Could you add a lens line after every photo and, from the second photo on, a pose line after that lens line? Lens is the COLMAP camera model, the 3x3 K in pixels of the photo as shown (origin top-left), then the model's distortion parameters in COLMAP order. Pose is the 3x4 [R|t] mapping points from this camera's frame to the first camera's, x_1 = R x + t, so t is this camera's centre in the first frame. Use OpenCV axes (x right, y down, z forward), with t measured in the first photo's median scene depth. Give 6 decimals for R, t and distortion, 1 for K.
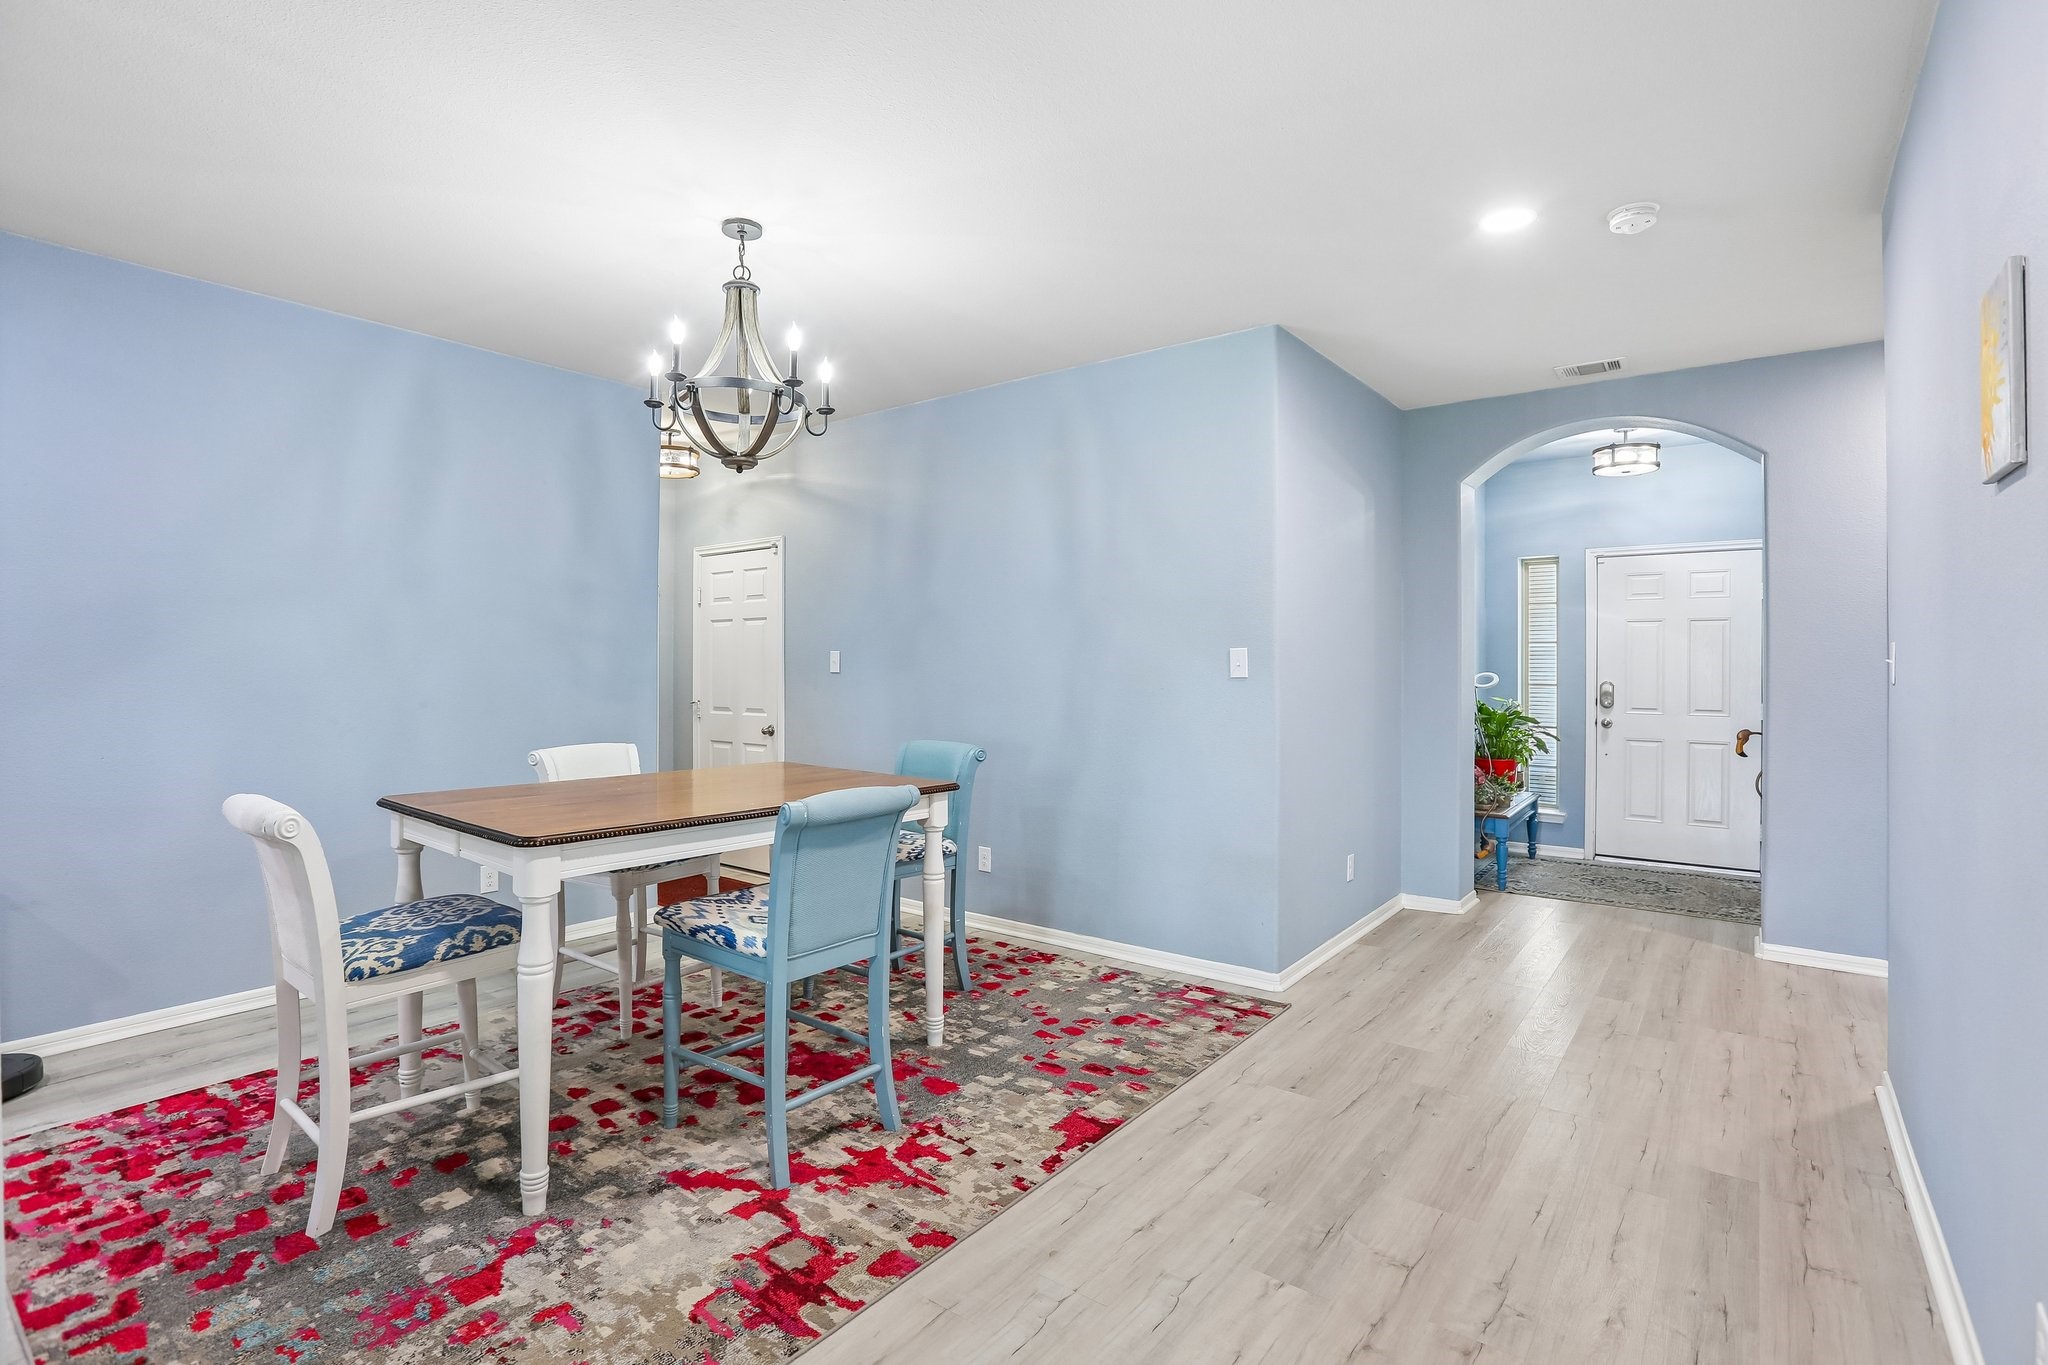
lens RADIAL K [[970.2, 0, 1012.7], [0, 970.2, 669.1], [0, 0, 1]] dist [-0.049406, 0.016691]
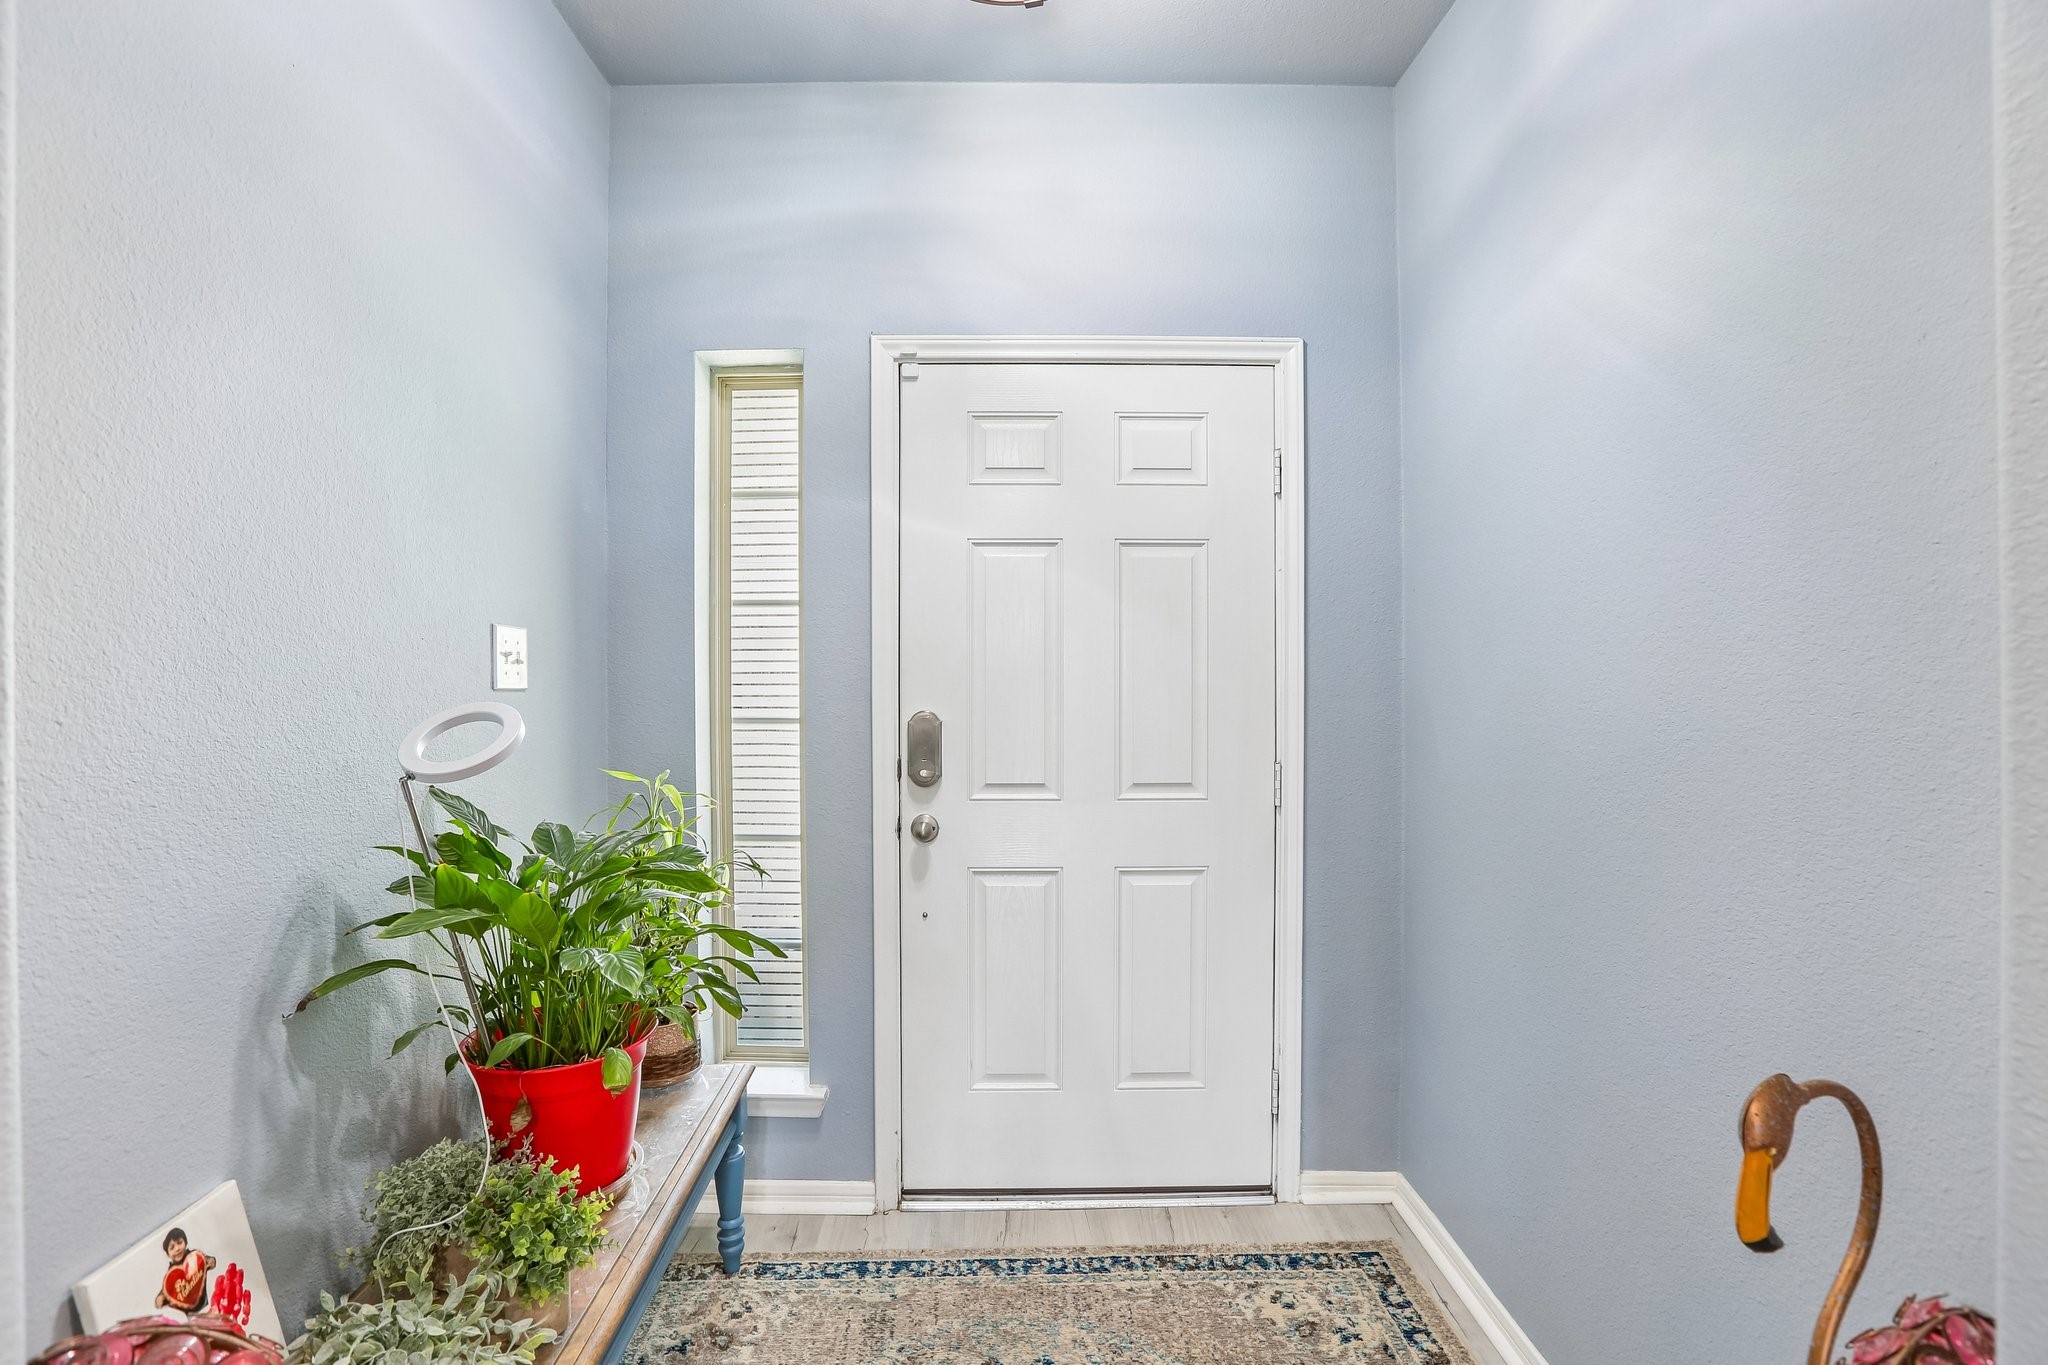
lens RADIAL K [[970.2, 0, 1019.9], [0, 970.2, 679.9], [0, 0, 1]] dist [-0.049406, 0.016691]
pose [[0.780274, -0.007589, 0.625391, 0.759376], [0.004314, 0.999968, 0.006753, -0.001663], [-0.625423, -0.002571, 0.780282, 1.244206]]
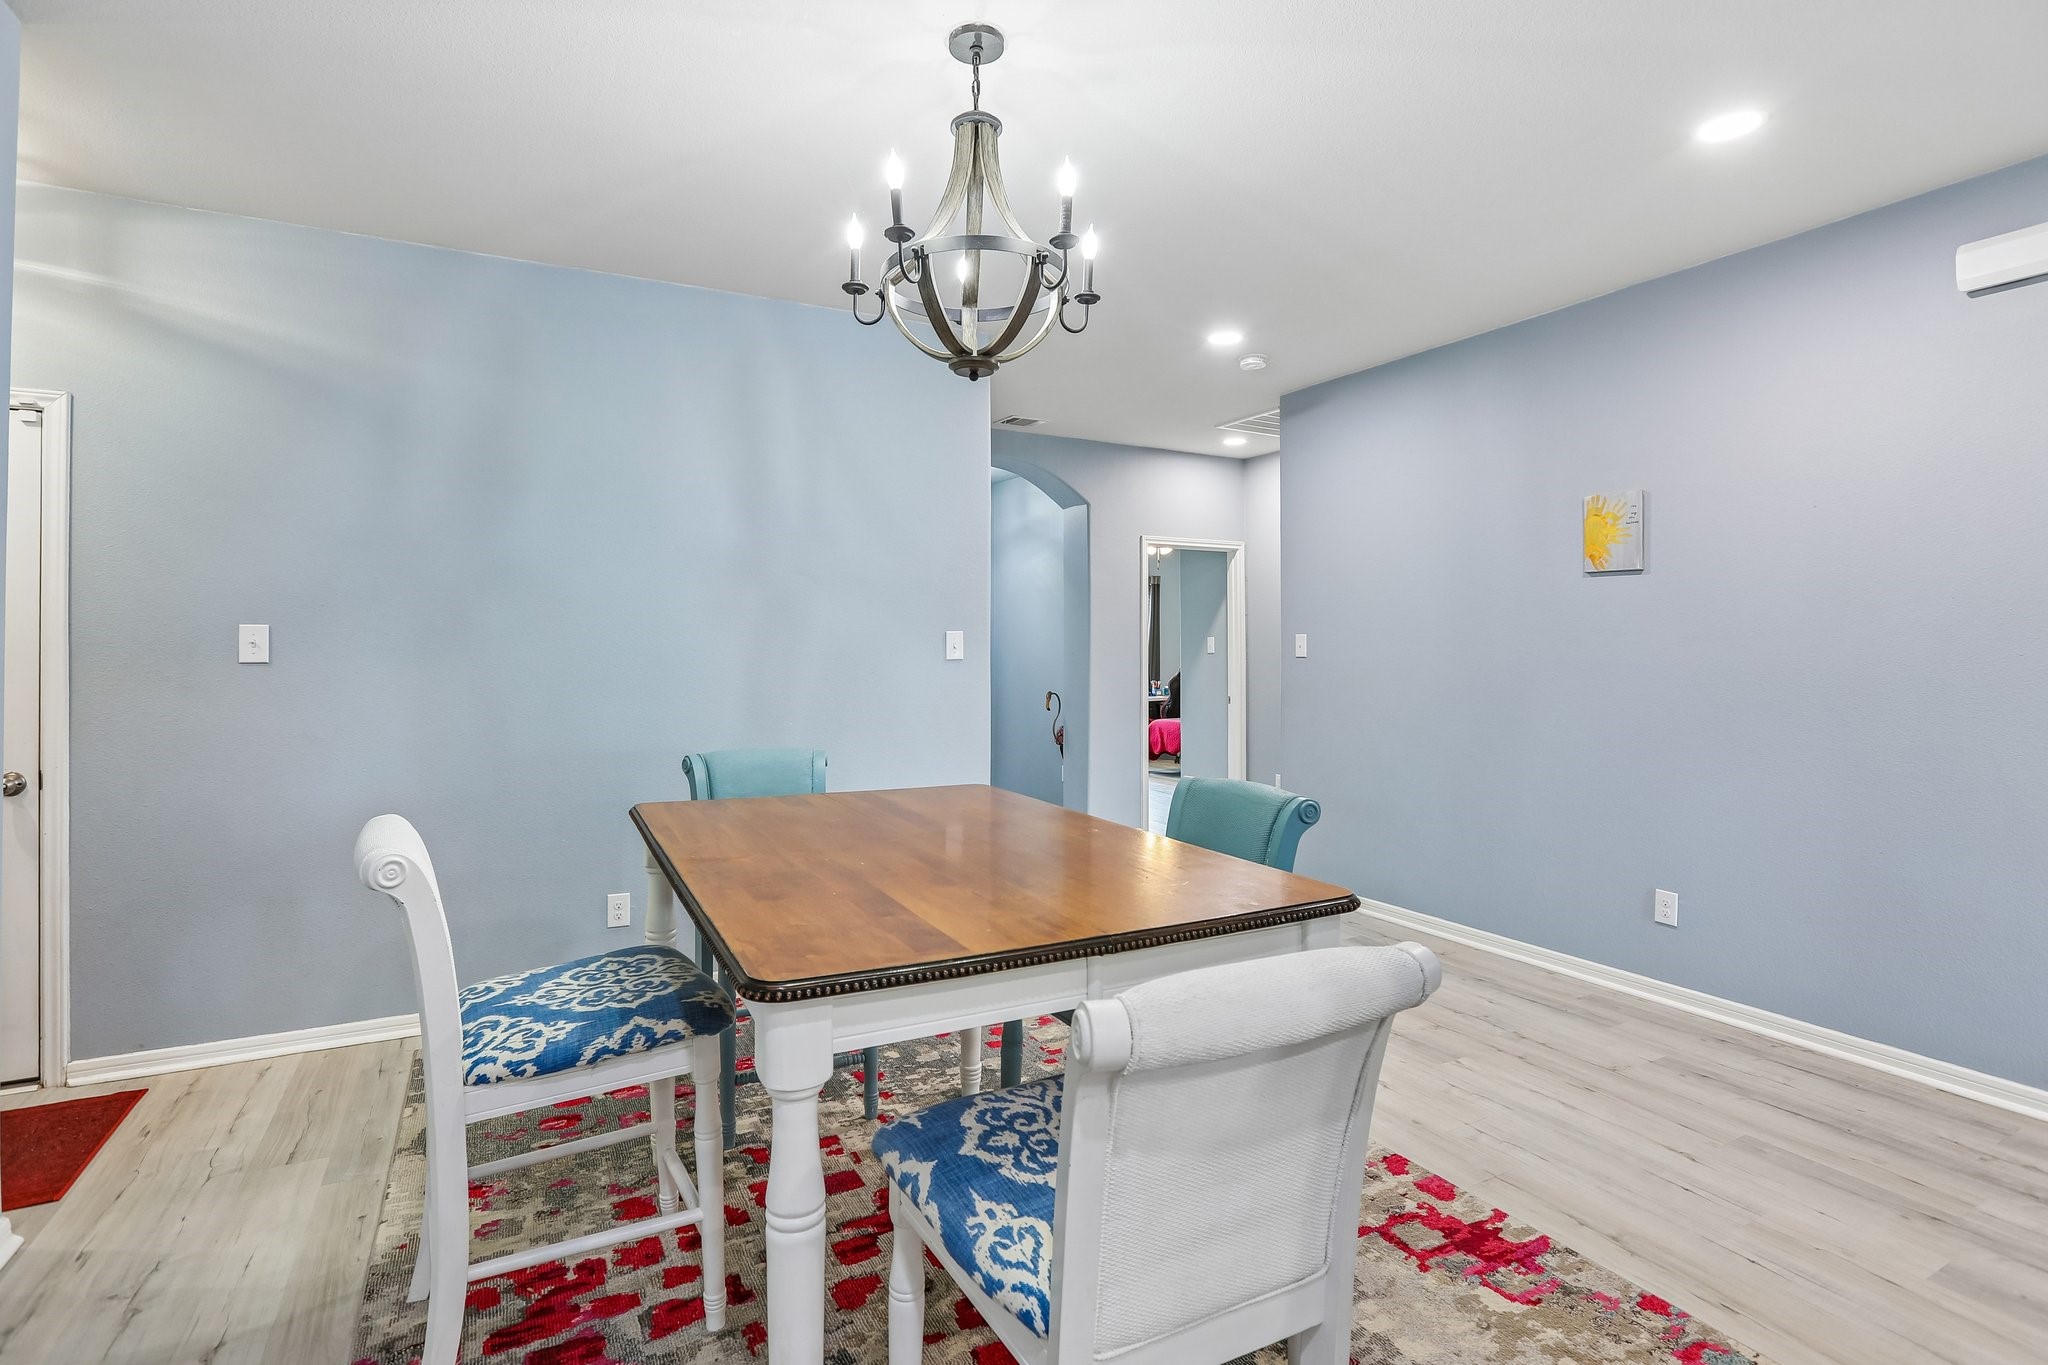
lens RADIAL K [[970.2, 0, 1005.6], [0, 970.2, 646.6], [0, 0, 1]] dist [-0.049406, 0.016691]
pose [[0.411392, -0.004926, 0.911445, -0.779880], [0.004073, 0.999985, 0.003566, -0.009591], [-0.911450, 0.002245, 0.411406, 0.579854]]
